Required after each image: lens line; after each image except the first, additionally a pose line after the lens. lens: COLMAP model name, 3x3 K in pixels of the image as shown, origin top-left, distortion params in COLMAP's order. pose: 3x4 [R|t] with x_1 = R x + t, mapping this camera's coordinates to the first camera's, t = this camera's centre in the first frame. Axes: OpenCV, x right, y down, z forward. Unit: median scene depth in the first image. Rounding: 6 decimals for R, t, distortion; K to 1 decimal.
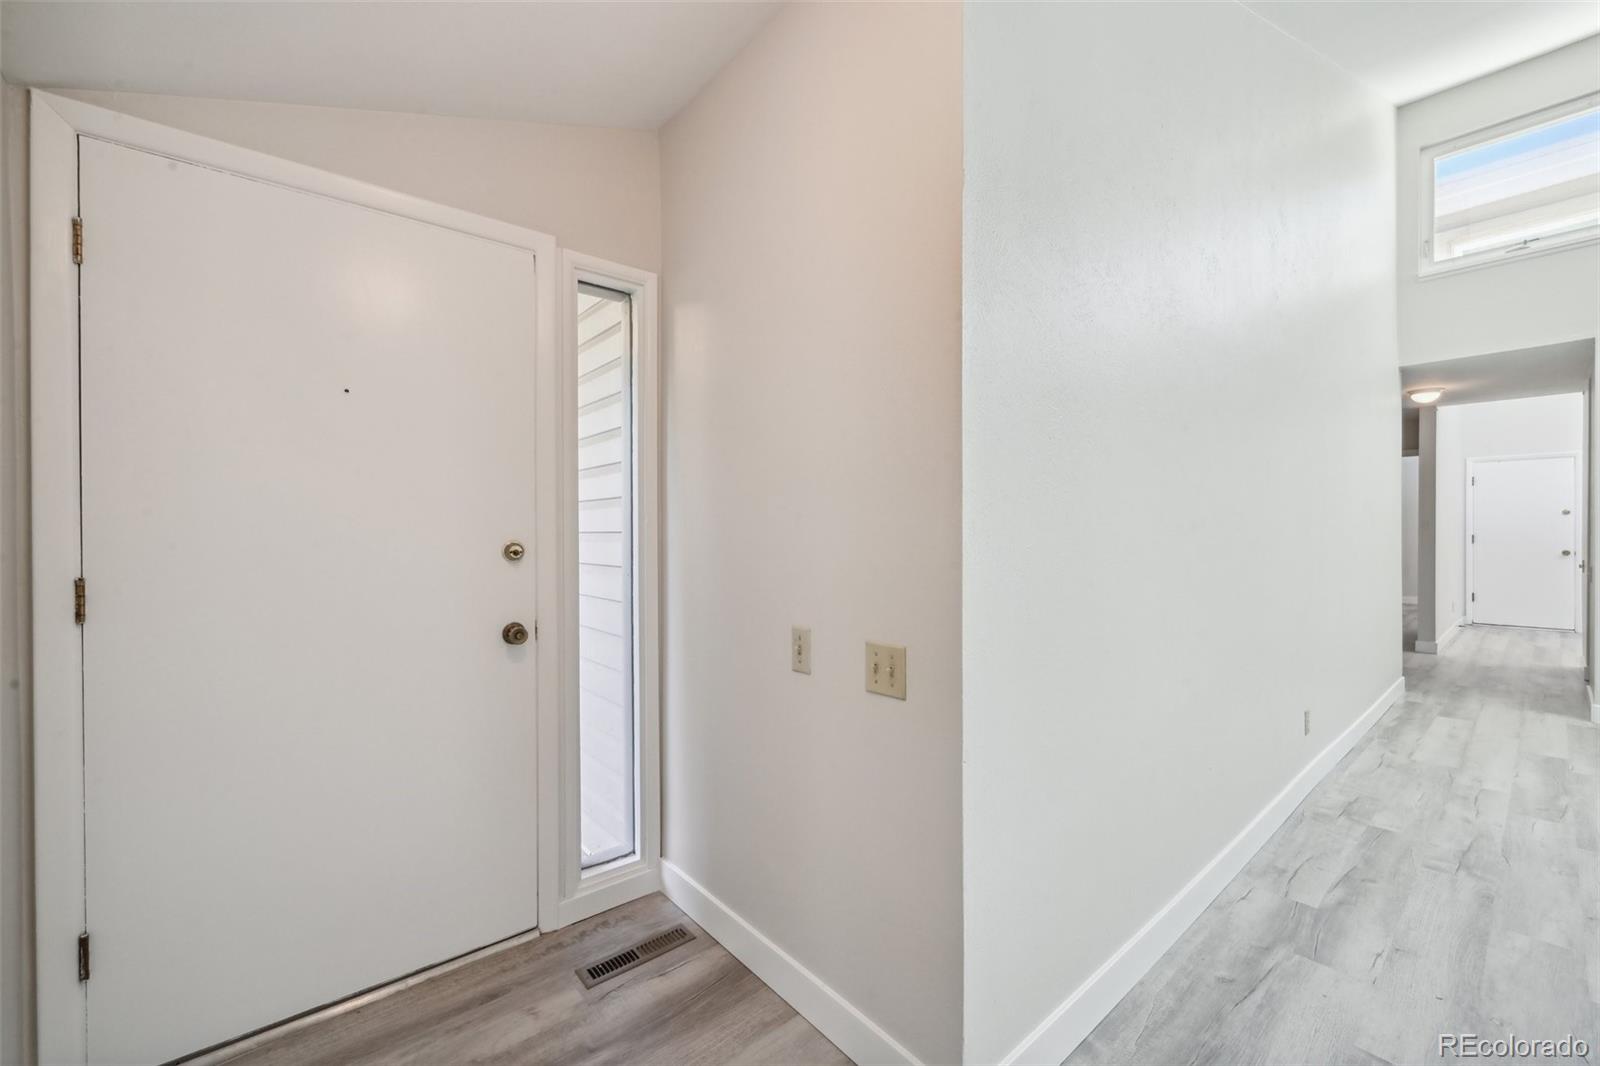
lens RADIAL K [[638.5, 0, 794.4], [0, 638.5, 533.8], [0, 0, 1]] dist [-0.001704, 0.000885]
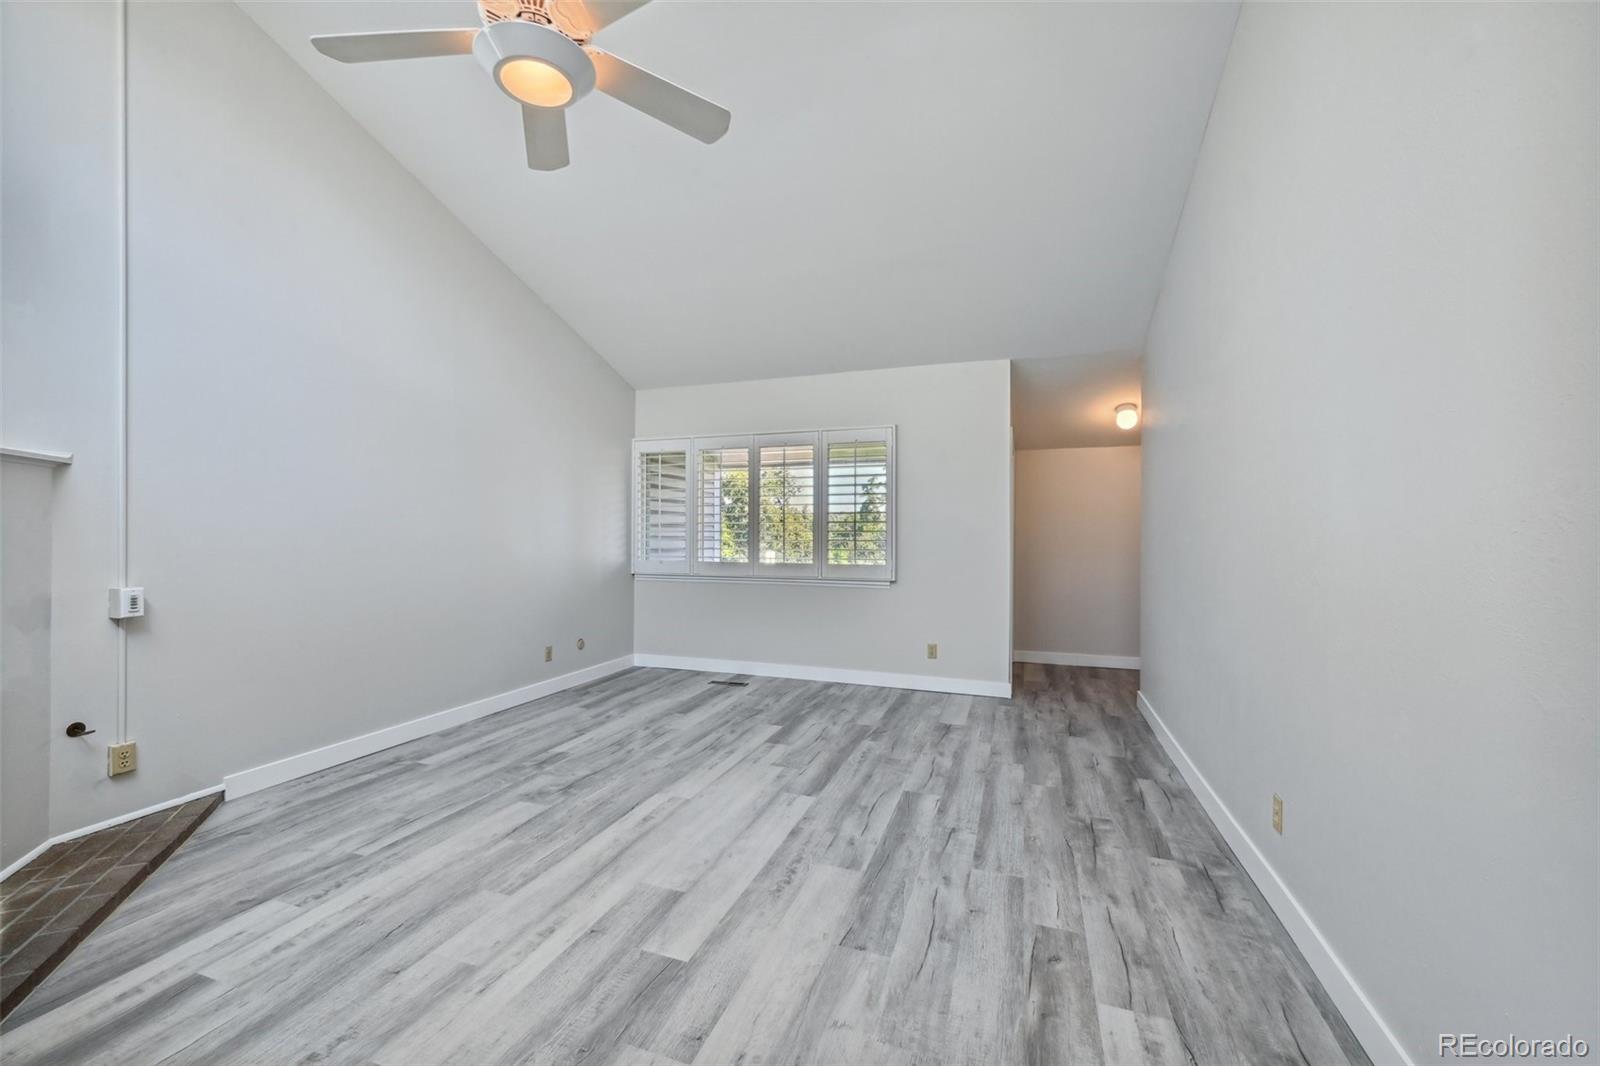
lens RADIAL K [[638.5, 0, 800.7], [0, 638.5, 532.8], [0, 0, 1]] dist [-0.001704, 0.000885]
pose [[-0.861490, -0.004514, -0.507755, 1.400455], [-0.004862, 0.999988, -0.000642, -0.014006], [0.507752, 0.001916, -0.861501, 1.156544]]
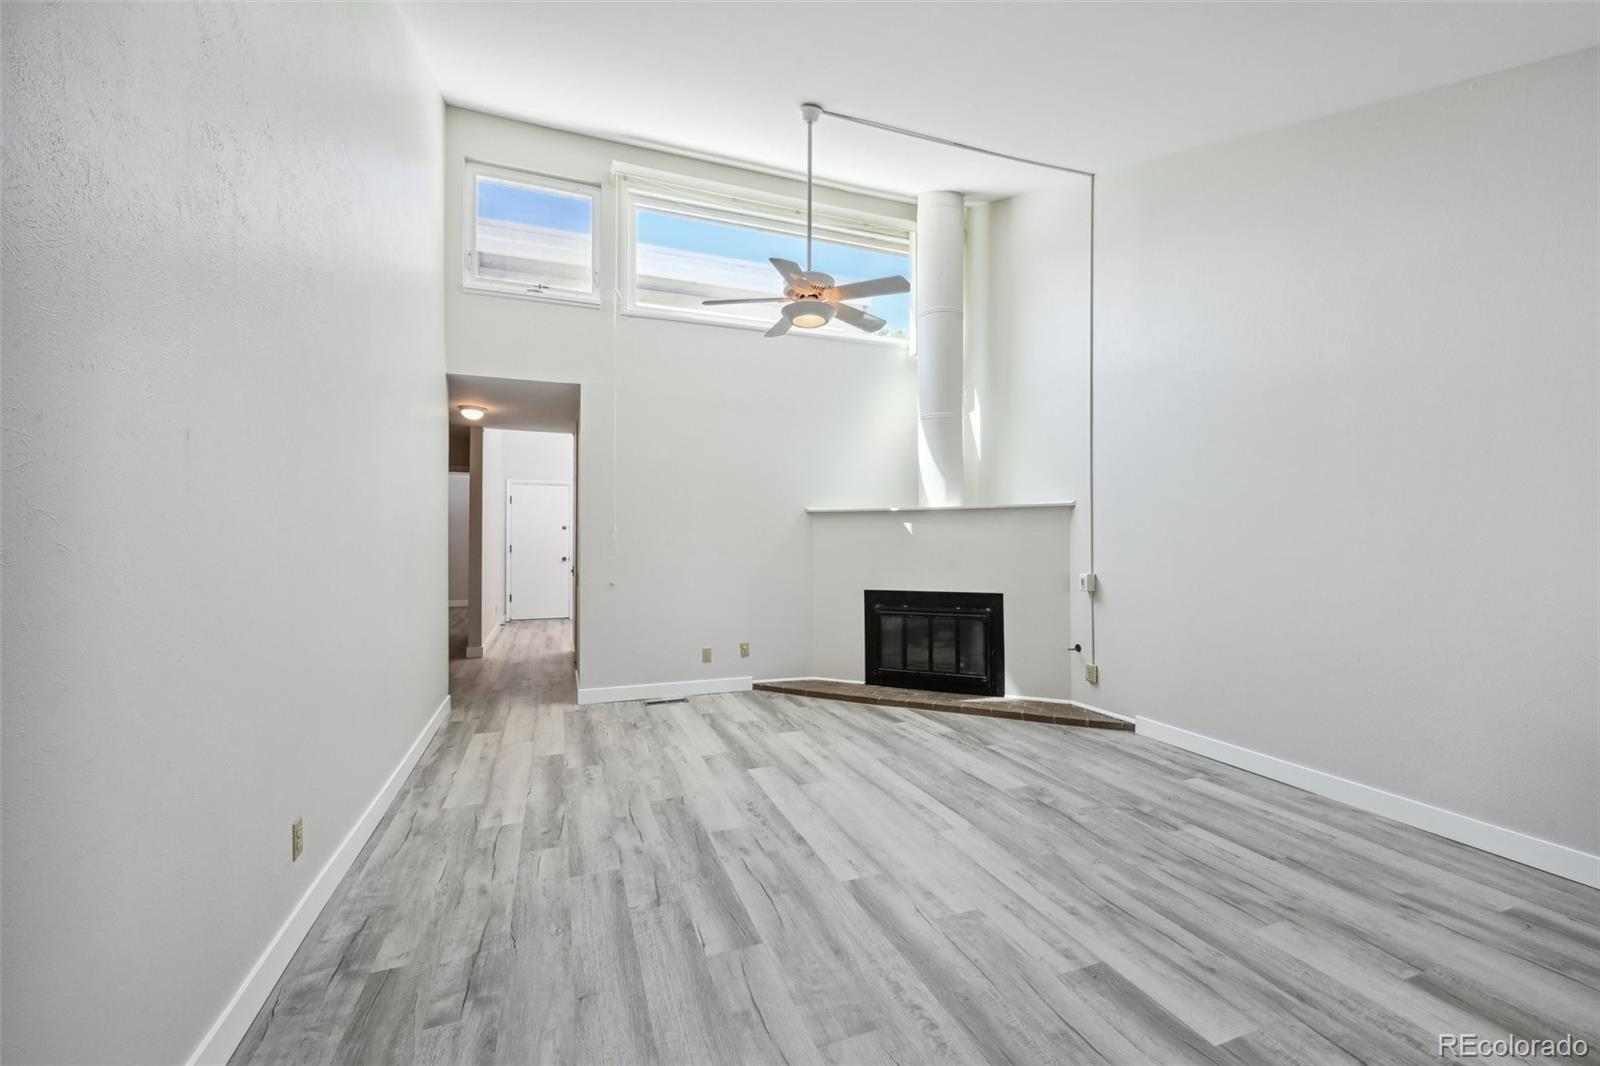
lens RADIAL K [[638.5, 0, 799.2], [0, 638.5, 537.2], [0, 0, 1]] dist [-0.001704, 0.000885]
pose [[0.331944, 0.006274, 0.943278, 0.299827], [0.000355, 0.999977, -0.006776, -0.012293], [-0.943299, 0.002584, 0.331934, 0.245815]]
